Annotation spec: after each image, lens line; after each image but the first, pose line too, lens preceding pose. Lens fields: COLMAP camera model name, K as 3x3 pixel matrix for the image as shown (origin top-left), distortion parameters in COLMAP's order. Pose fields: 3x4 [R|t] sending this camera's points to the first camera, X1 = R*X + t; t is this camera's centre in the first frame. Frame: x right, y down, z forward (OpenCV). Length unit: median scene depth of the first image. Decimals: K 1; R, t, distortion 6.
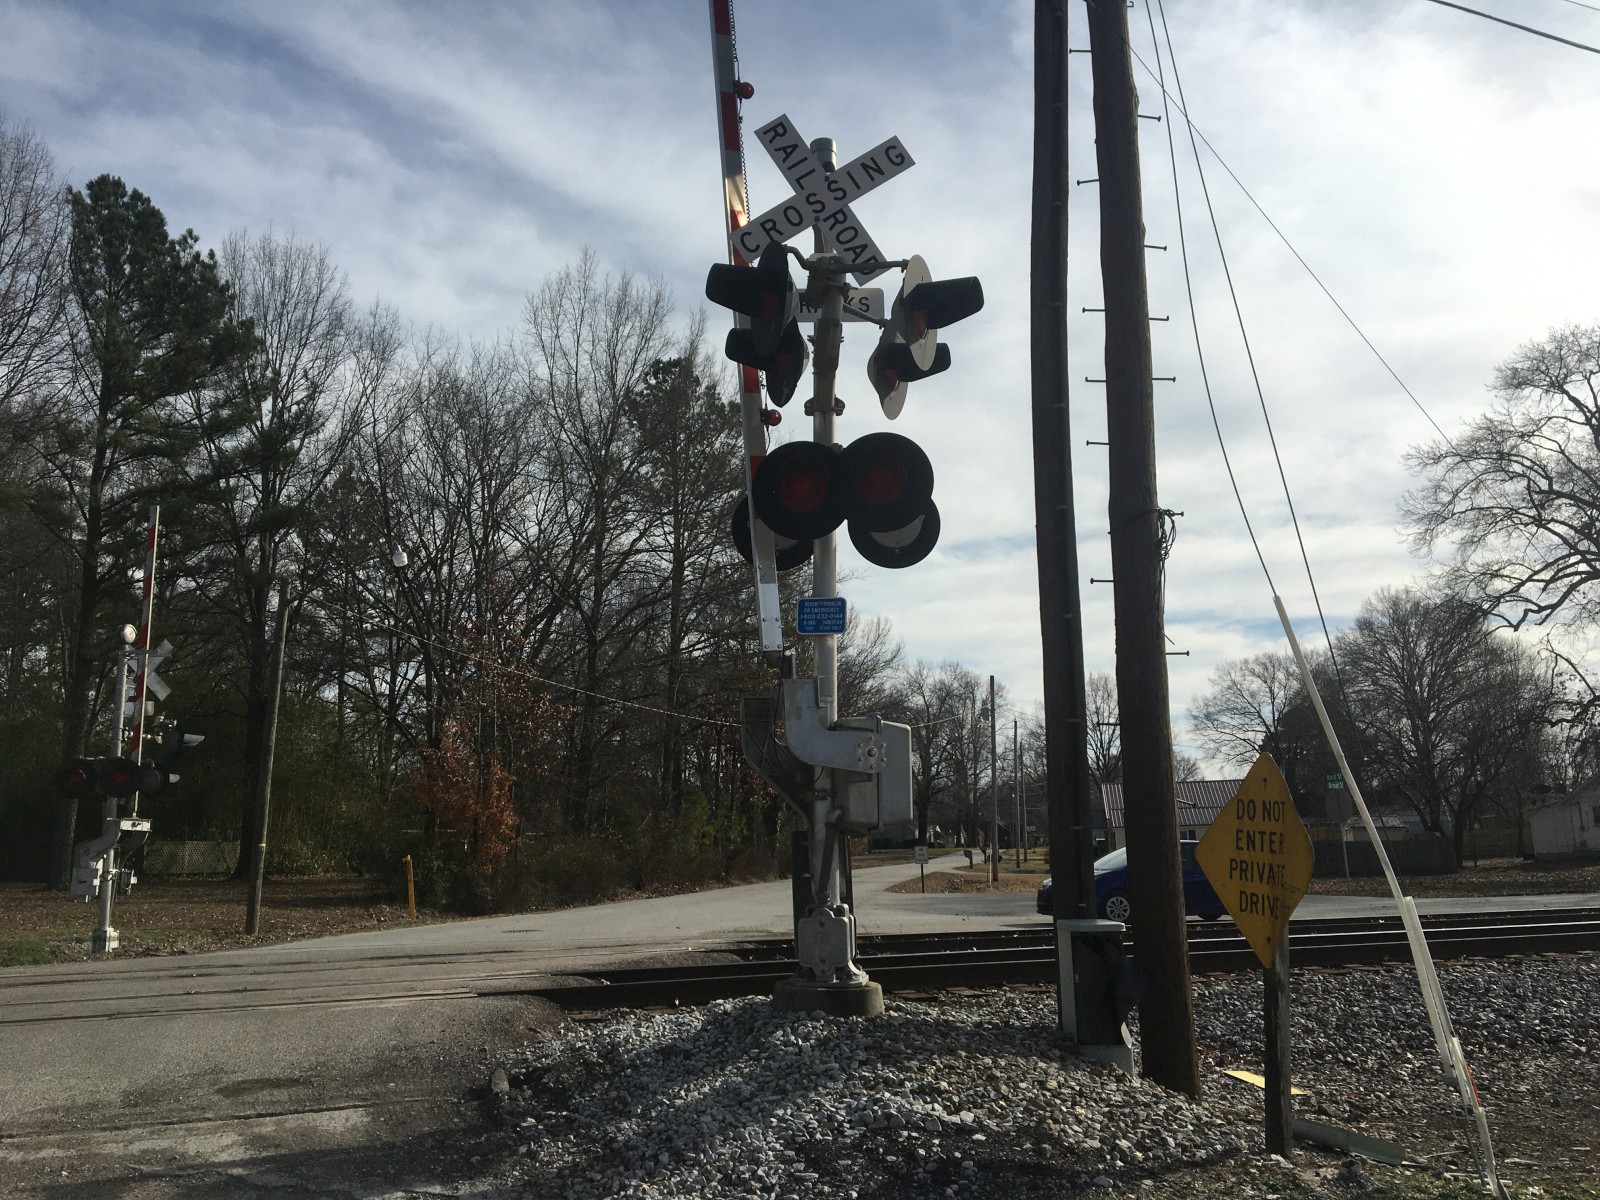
lens RADIAL K [[1354.0, 0, 785.4], [0, 1354.0, 586.8], [0, 0, 1]] dist [0.104336, -0.199070]
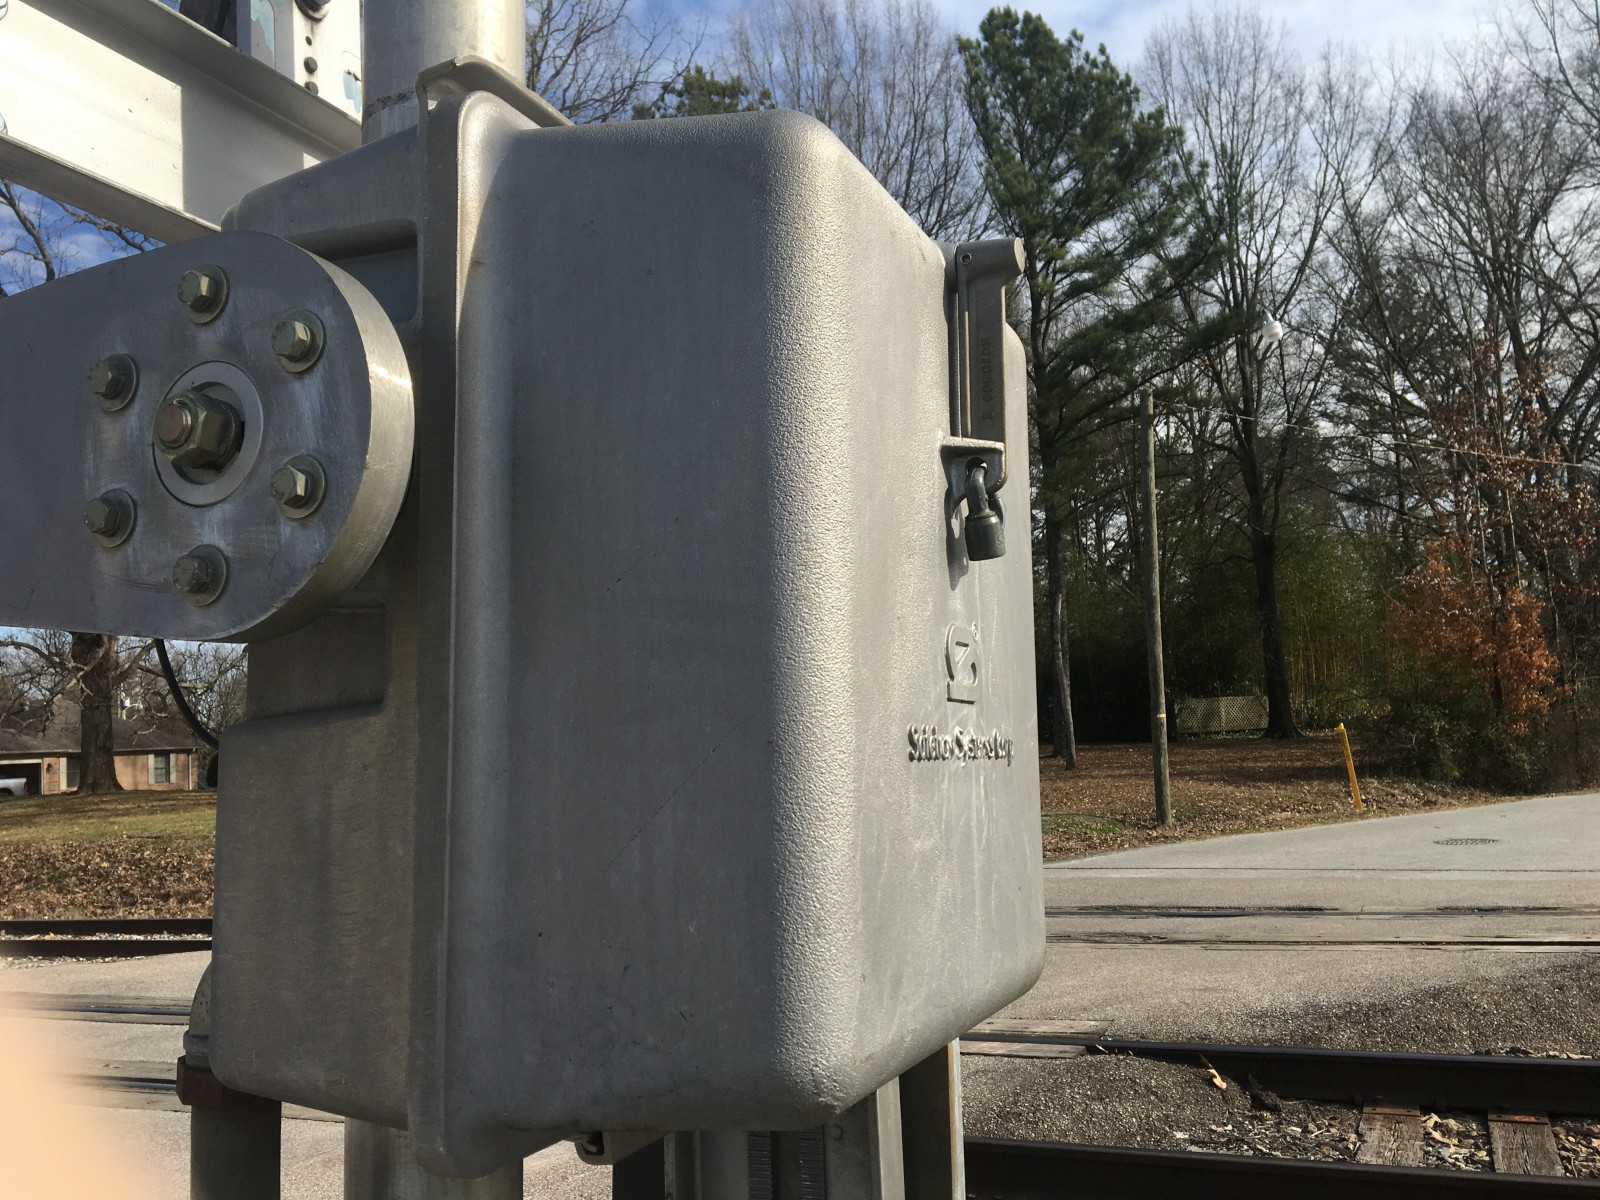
lens RADIAL K [[1351.4, 0, 758.8], [0, 1351.4, 631.2], [0, 0, 1]] dist [0.006564, -0.008713]
pose [[0.683638, -0.079236, -0.725507, 0.031288], [0.183285, 0.980870, 0.065582, 0.026689], [0.706431, -0.177809, 0.685083, 0.184355]]
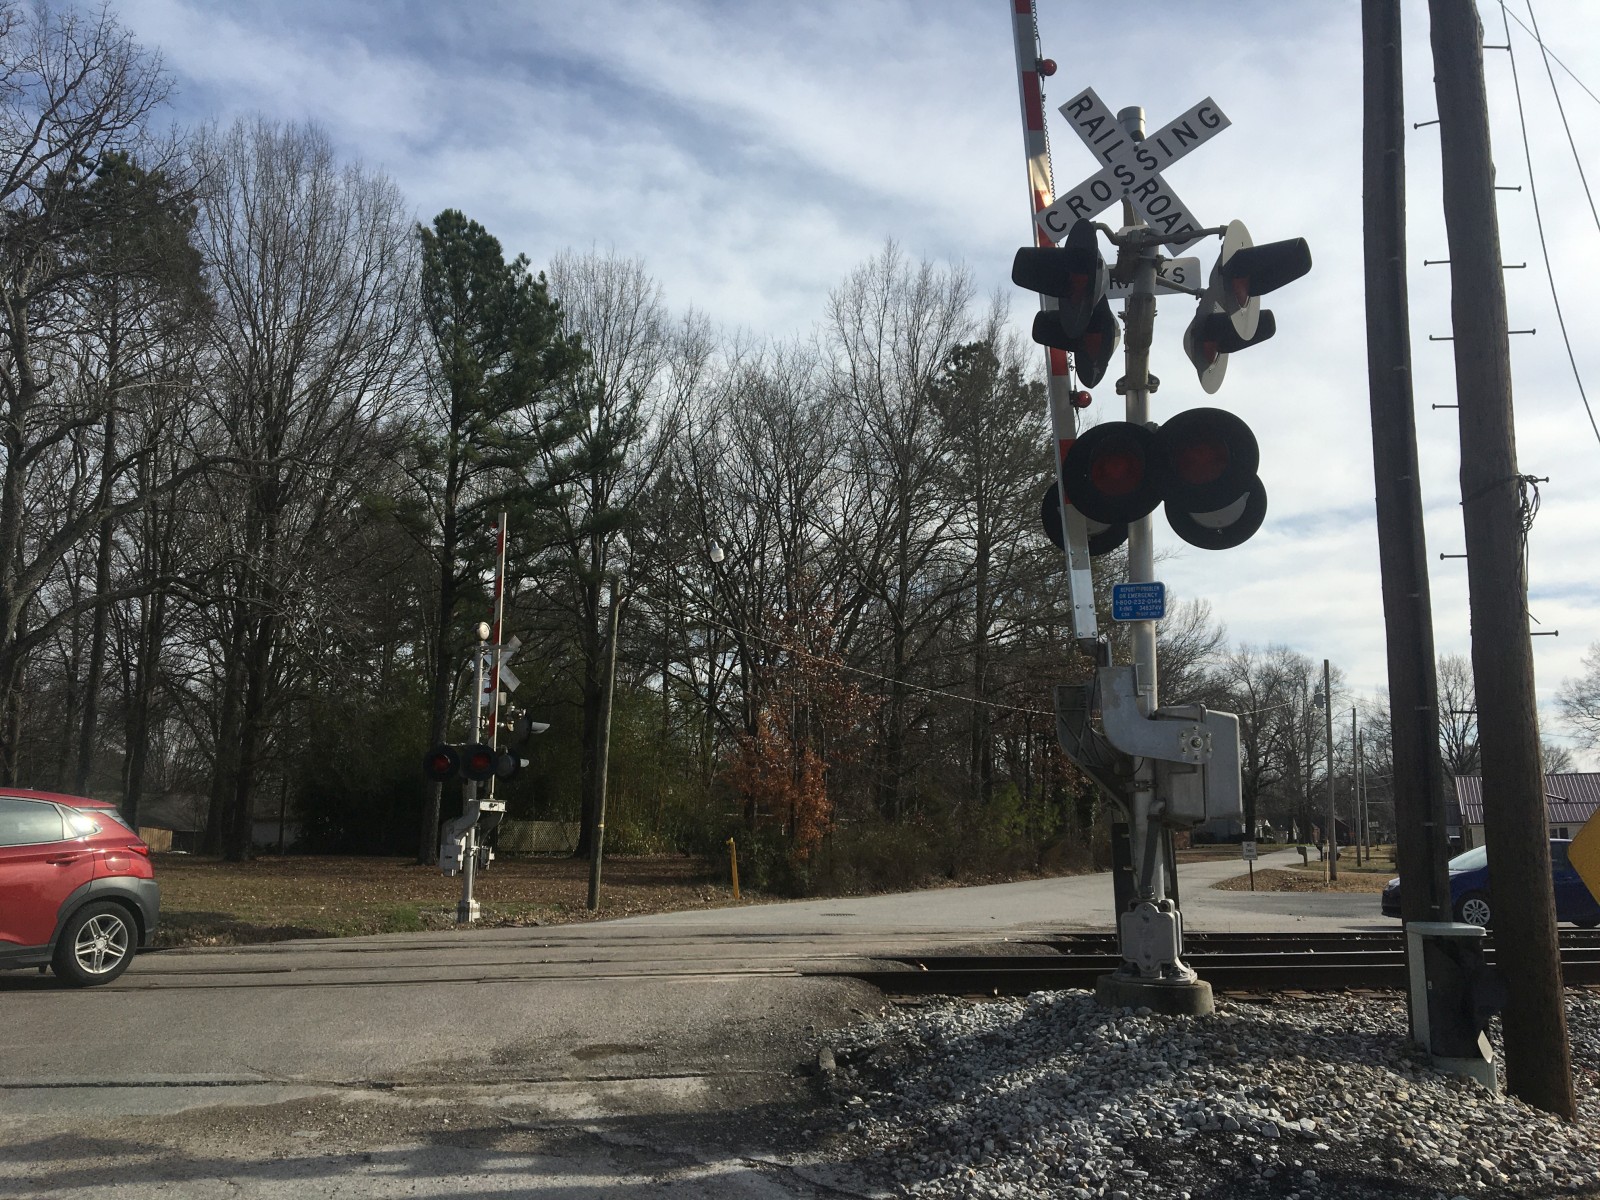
lens RADIAL K [[1336.1, 0, 800.0], [0, 1336.1, 600.0], [0, 0, 1]] dist [0.075401, -0.136583]
pose [[0.974651, -0.021965, -0.222651, 0.006138], [0.025344, 0.999603, 0.012330, 0.003249], [0.222292, -0.017661, 0.974820, 0.017882]]
